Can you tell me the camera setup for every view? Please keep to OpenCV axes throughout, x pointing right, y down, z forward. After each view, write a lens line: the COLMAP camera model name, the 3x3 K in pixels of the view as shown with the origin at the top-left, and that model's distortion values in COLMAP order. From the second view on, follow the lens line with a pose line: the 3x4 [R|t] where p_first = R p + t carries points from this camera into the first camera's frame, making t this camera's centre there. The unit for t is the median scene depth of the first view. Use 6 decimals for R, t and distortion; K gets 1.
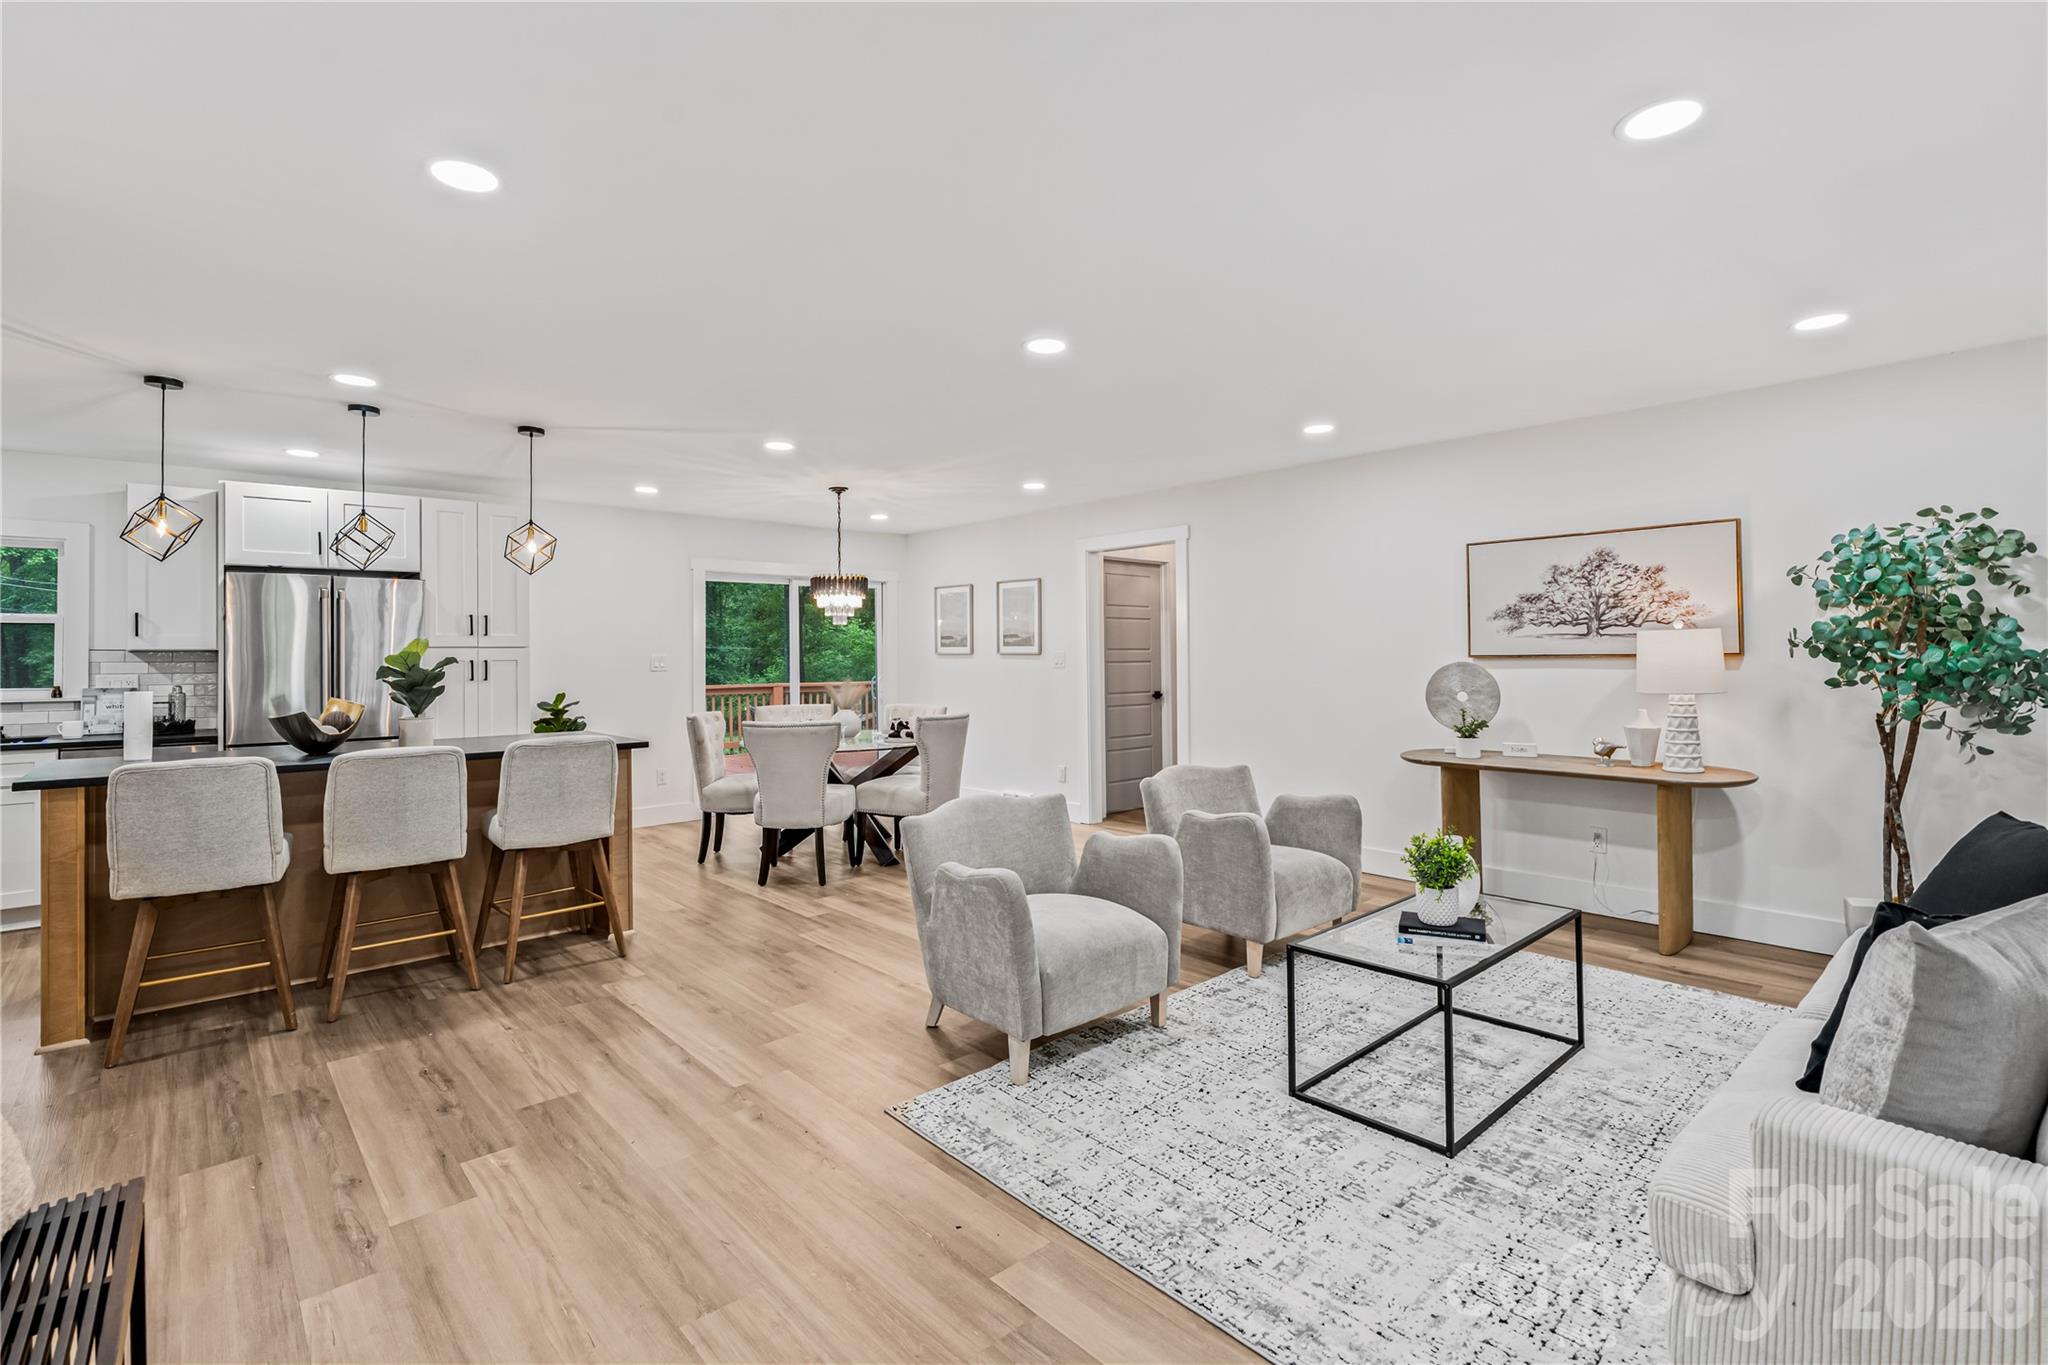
lens RADIAL K [[923.2, 0, 1003.8], [0, 923.2, 646.9], [0, 0, 1]] dist [-0.007891, 0.002809]
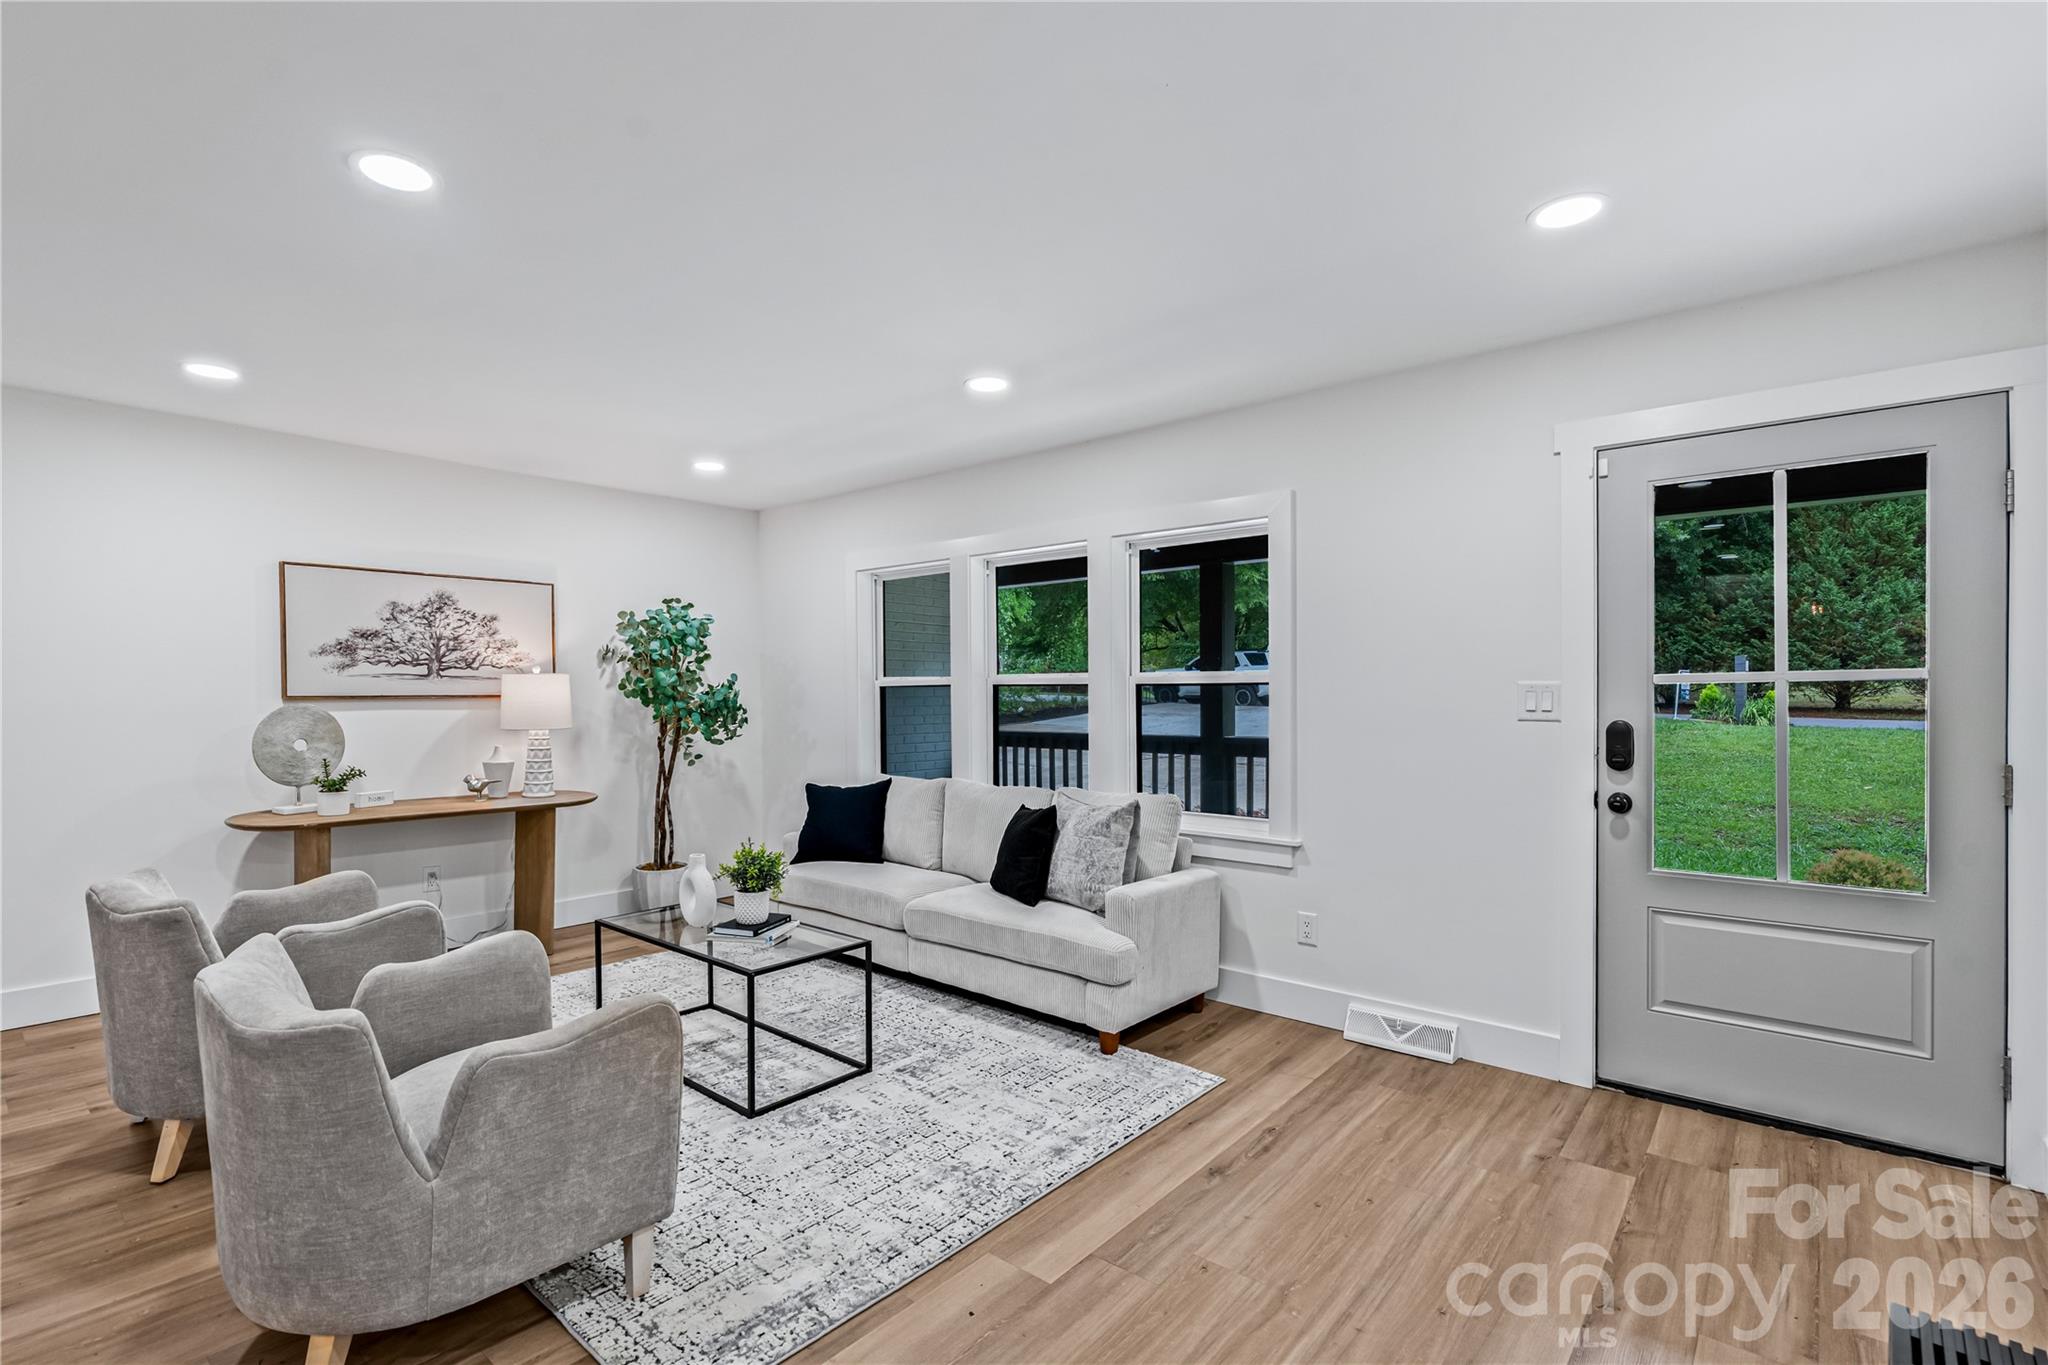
lens RADIAL K [[923.2, 0, 1016.1], [0, 923.2, 694.4], [0, 0, 1]] dist [-0.007891, 0.002809]
pose [[-0.116891, 0.008389, 0.993109, -0.425182], [-0.005492, 0.999944, -0.009093, 0.012367], [-0.993130, -0.006517, -0.116839, 0.471910]]
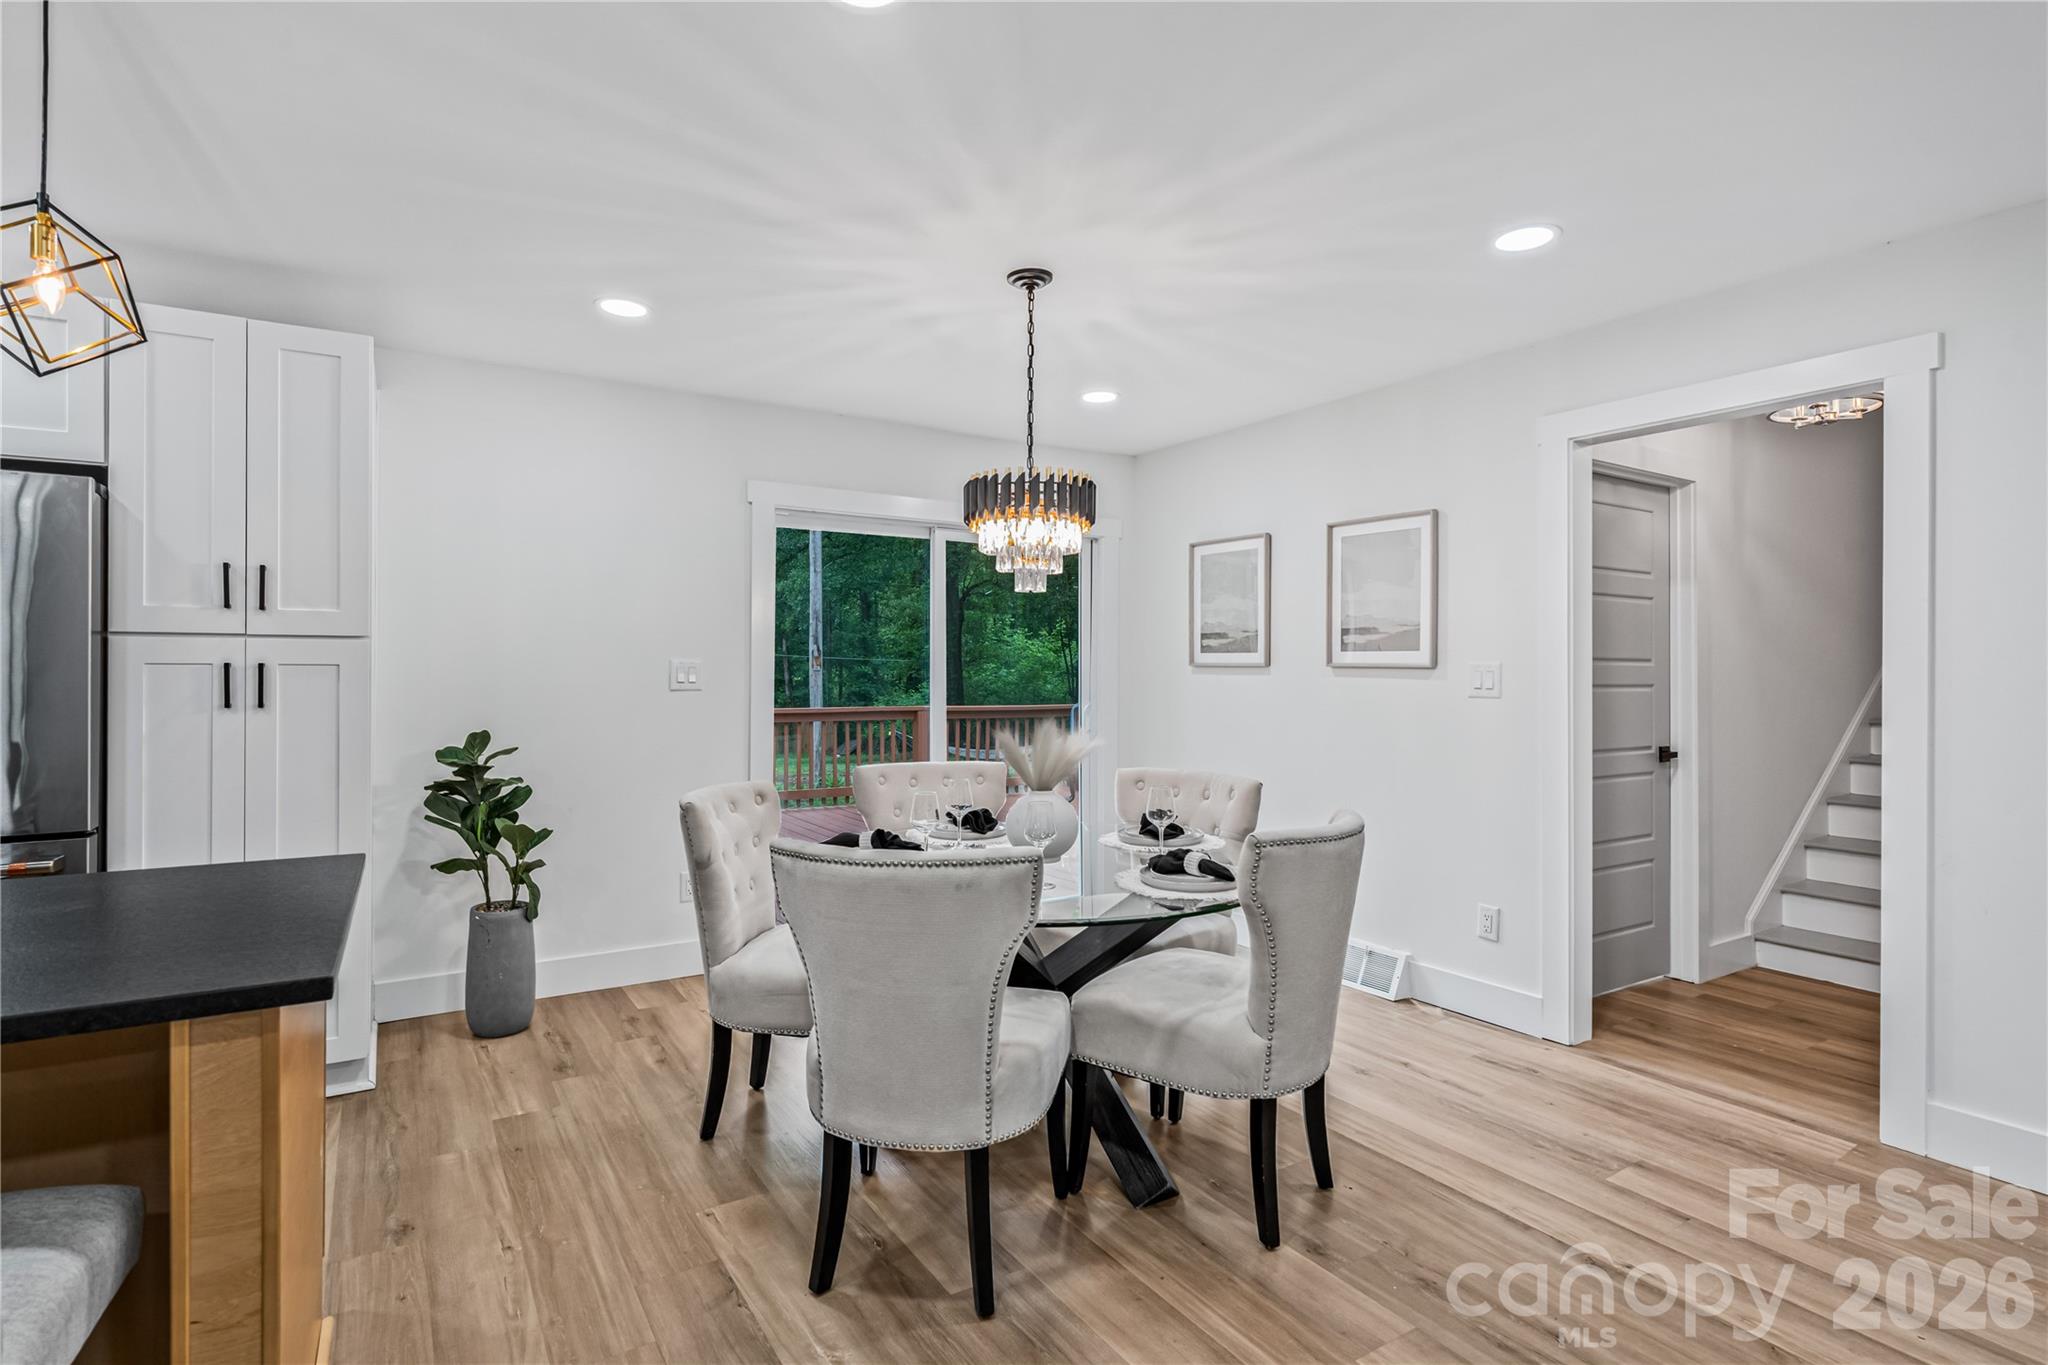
lens RADIAL K [[1012.6, 0, 1005.4], [0, 1012.6, 668.7], [0, 0, 1]] dist [-0.003781, 0.000681]
pose [[0.984134, 0.011399, -0.177061, -0.139508], [-0.010174, 0.999918, 0.007826, 0.011047], [0.177135, -0.005900, 0.984169, 0.707140]]
